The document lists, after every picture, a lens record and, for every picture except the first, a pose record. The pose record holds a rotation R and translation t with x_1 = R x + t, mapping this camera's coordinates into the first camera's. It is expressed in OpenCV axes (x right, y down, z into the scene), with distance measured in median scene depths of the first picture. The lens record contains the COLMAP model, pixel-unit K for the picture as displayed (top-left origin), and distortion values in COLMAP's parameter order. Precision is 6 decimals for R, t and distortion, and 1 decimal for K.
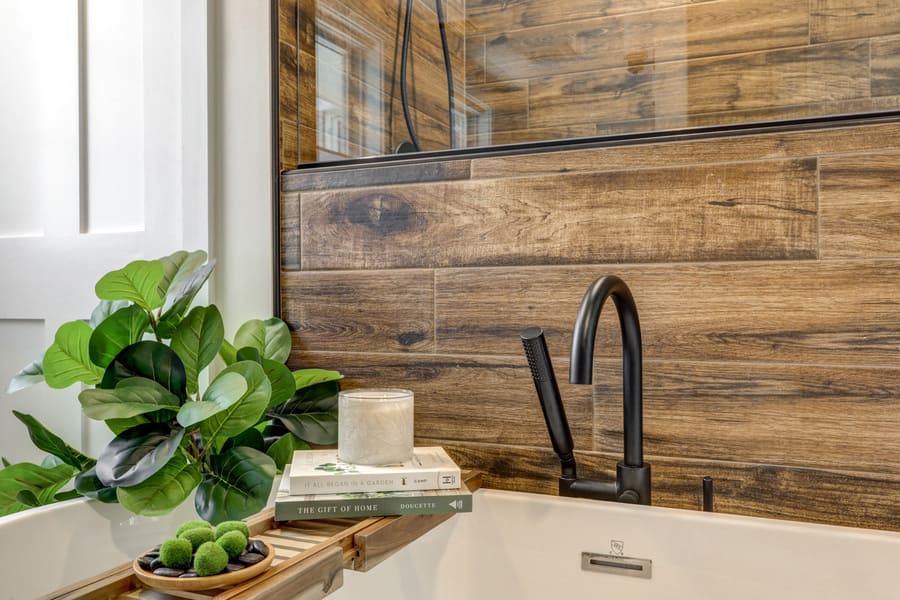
lens RADIAL K [[765.7, 0, 448.9], [0, 765.7, 297.0], [0, 0, 1]] dist [0.002245, 0.011604]
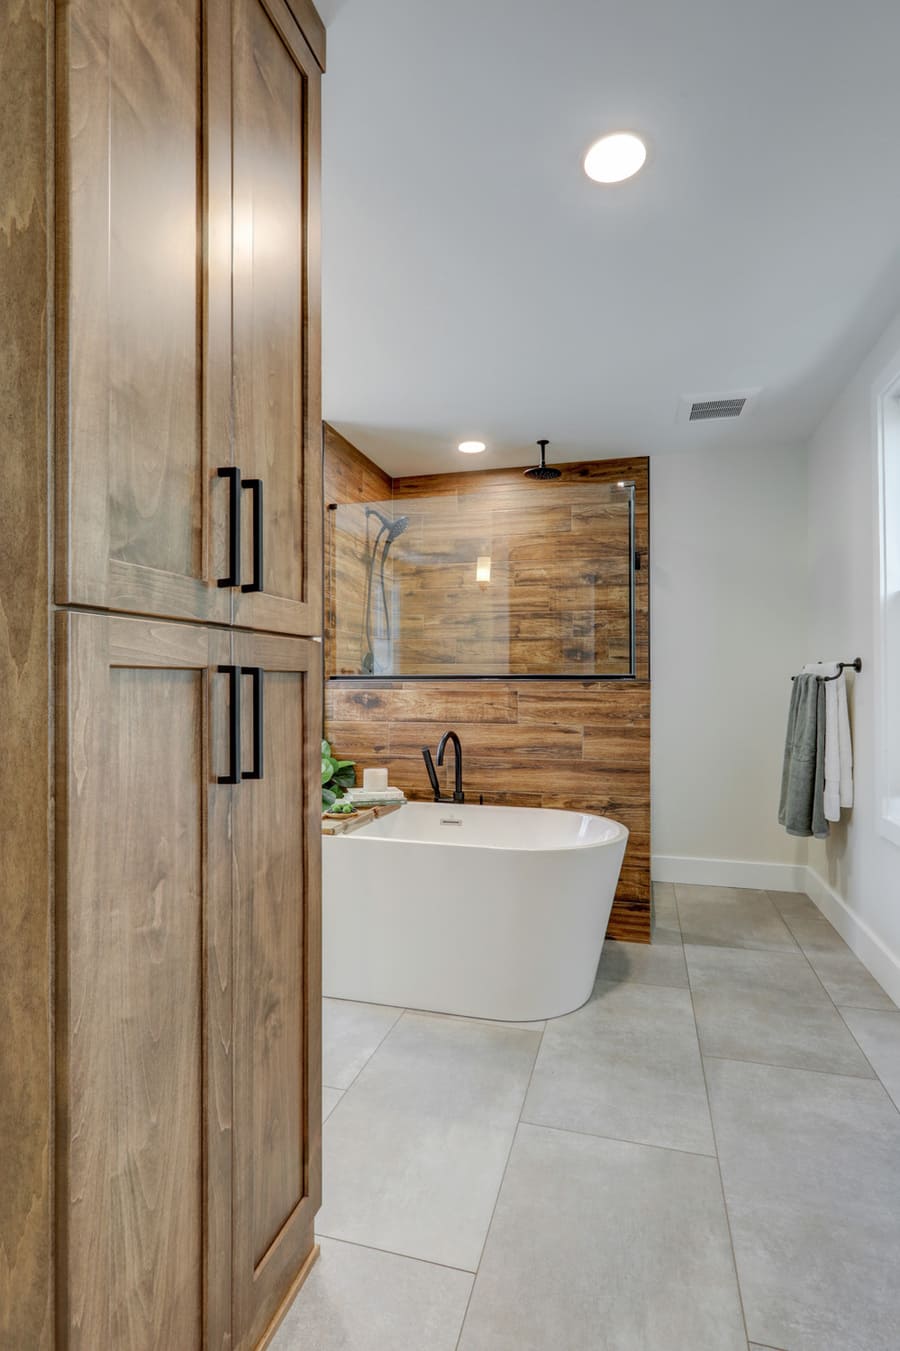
lens RADIAL K [[688.0, 0, 444.1], [0, 688.0, 679.3], [0, 0, 1]] dist [-0.007135, 0.003878]
pose [[0.990889, 0.005299, 0.134577, -0.154967], [-0.004783, 0.999980, -0.004158, -0.181475], [-0.134596, 0.003476, 0.990894, -1.428163]]
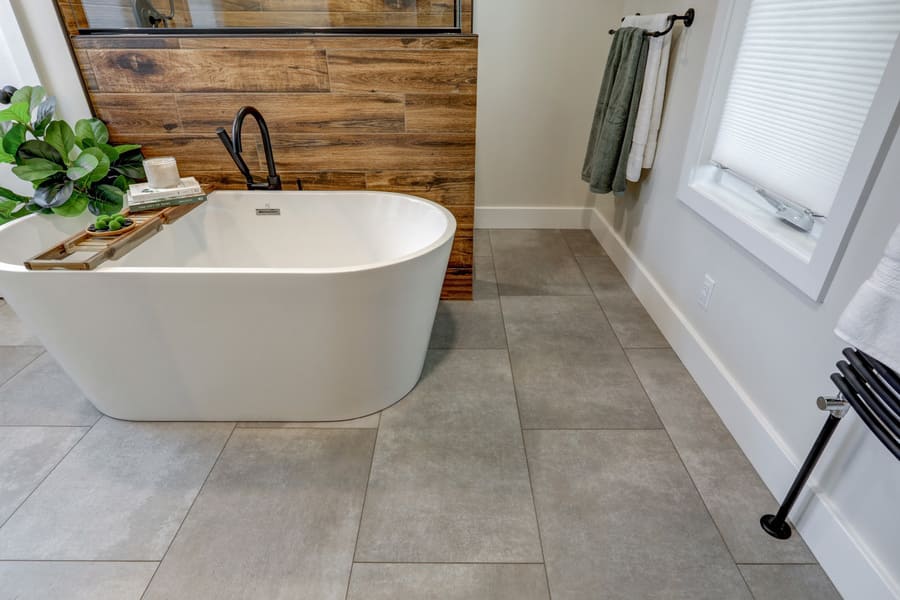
lens RADIAL K [[486.8, 0, 453.3], [0, 486.8, 301.0], [0, 0, 1]] dist [-0.007921, 0.002245]
pose [[0.915872, -0.191468, 0.352872, 0.114452], [-0.005271, 0.873138, 0.487445, -0.204491], [-0.401436, -0.448297, 0.798673, -0.717777]]
